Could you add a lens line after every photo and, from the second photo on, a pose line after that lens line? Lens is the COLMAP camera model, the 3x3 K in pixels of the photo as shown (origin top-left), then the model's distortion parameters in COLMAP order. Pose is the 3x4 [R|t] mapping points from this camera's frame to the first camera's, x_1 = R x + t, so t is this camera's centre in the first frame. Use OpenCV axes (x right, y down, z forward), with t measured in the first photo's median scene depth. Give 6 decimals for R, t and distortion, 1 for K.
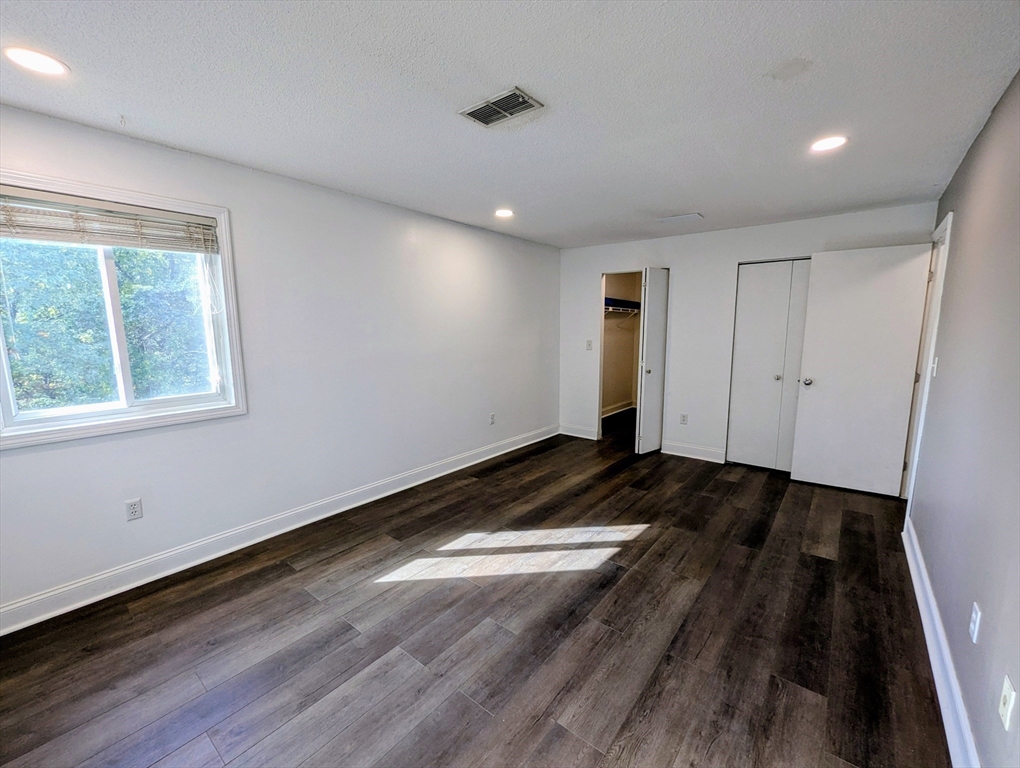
lens RADIAL K [[424.5, 0, 515.4], [0, 424.5, 386.9], [0, 0, 1]] dist [0.001506, -0.000773]
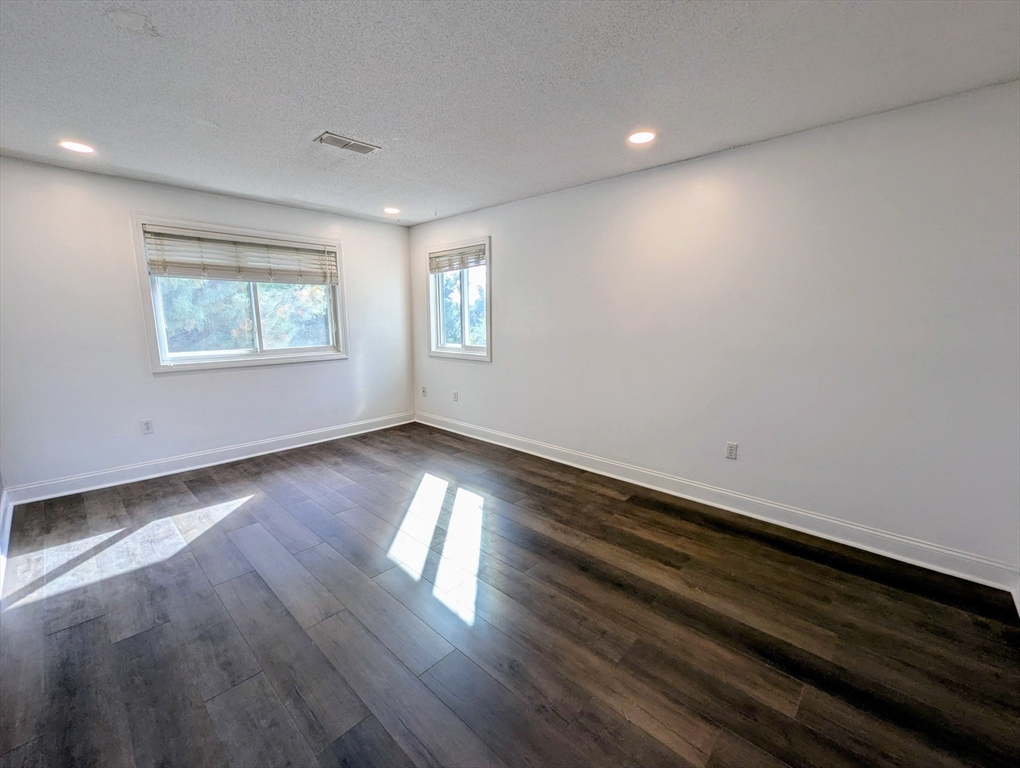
lens RADIAL K [[424.5, 0, 515.0], [0, 424.5, 385.2], [0, 0, 1]] dist [0.001506, -0.000773]
pose [[-0.072932, 0.164324, -0.983707, 0.754078], [-0.136830, 0.975358, 0.173074, -0.111238], [0.987906, 0.147223, -0.048651, 0.919504]]
